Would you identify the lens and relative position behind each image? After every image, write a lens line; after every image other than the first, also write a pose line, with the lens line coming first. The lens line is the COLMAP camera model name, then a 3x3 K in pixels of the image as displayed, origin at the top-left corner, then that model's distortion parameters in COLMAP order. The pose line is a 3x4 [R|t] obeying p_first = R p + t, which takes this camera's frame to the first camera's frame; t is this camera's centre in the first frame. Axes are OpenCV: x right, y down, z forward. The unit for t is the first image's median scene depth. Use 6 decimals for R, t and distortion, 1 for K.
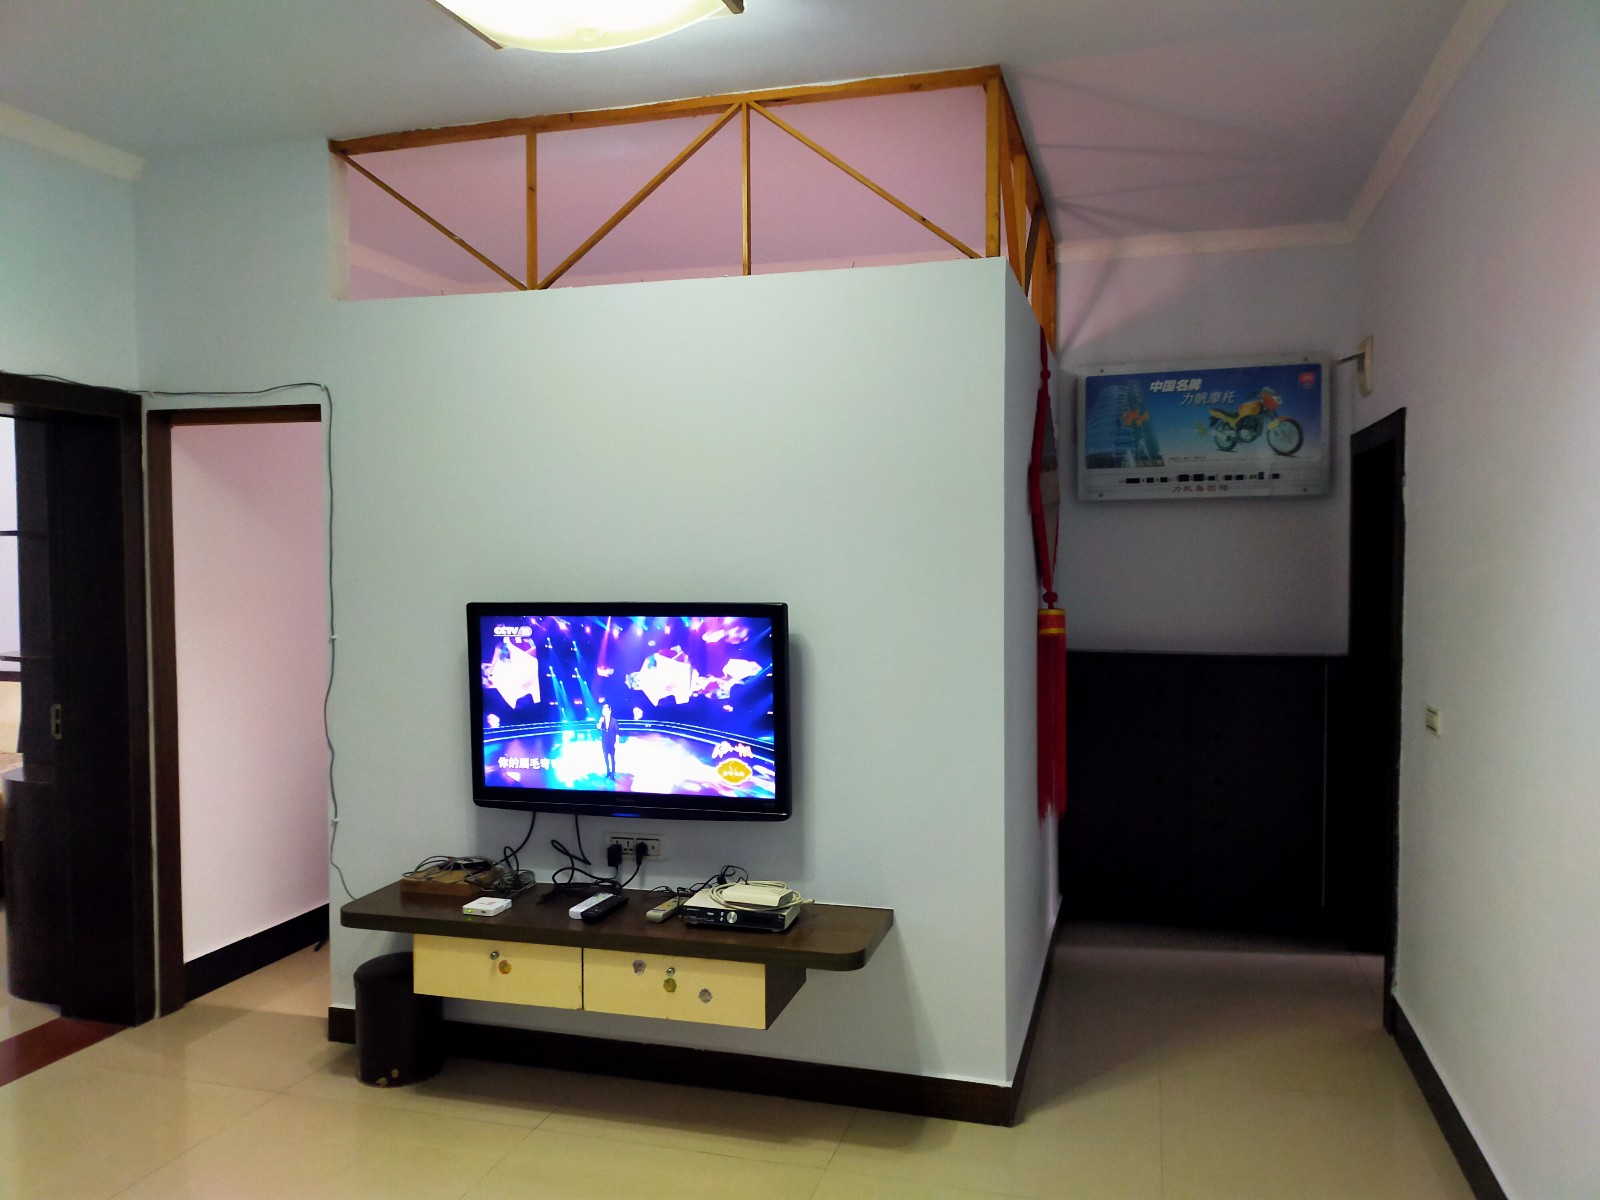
lens RADIAL K [[1231.4, 0, 798.6], [0, 1231.4, 596.7], [0, 0, 1]] dist [0.010359, -0.004167]
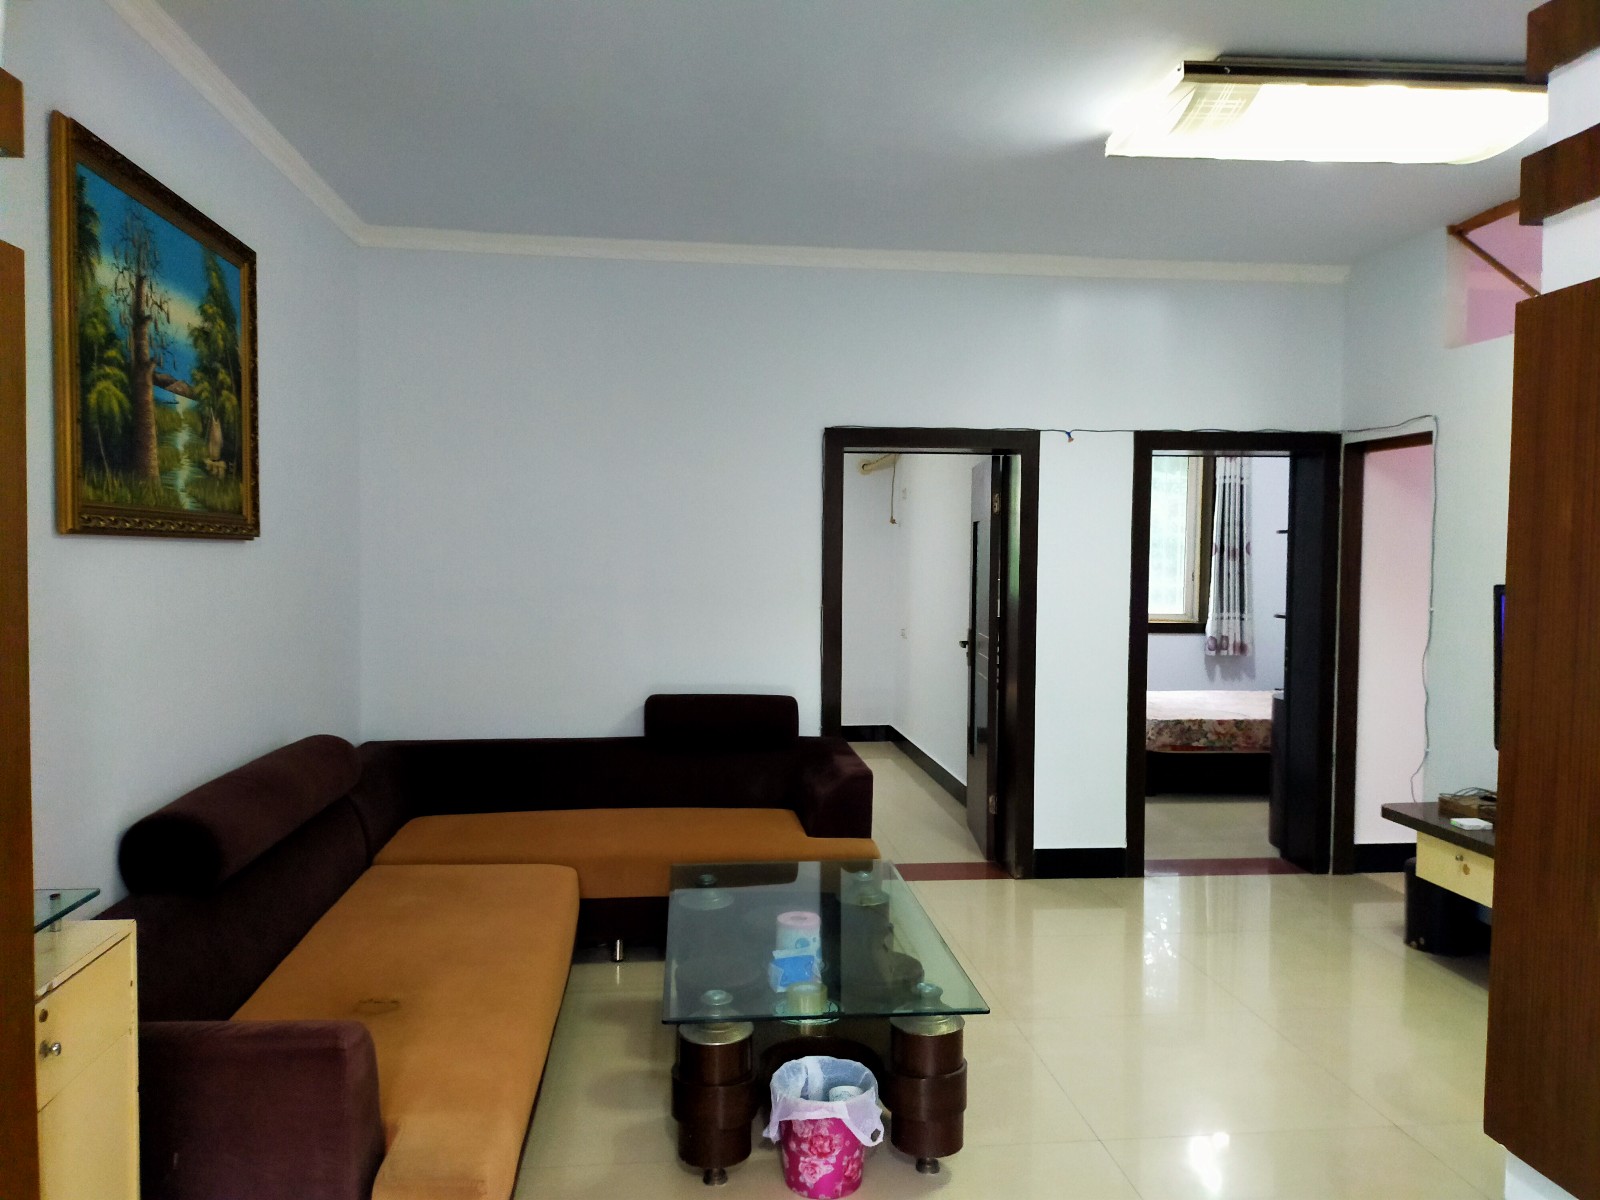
lens RADIAL K [[1231.4, 0, 798.8], [0, 1231.4, 600.8], [0, 0, 1]] dist [0.010359, -0.004167]
pose [[0.378199, 0.045190, -0.924621, 0.575618], [-0.041996, 0.998617, 0.031628, 0.010159], [0.924771, 0.026868, 0.379574, -0.112184]]
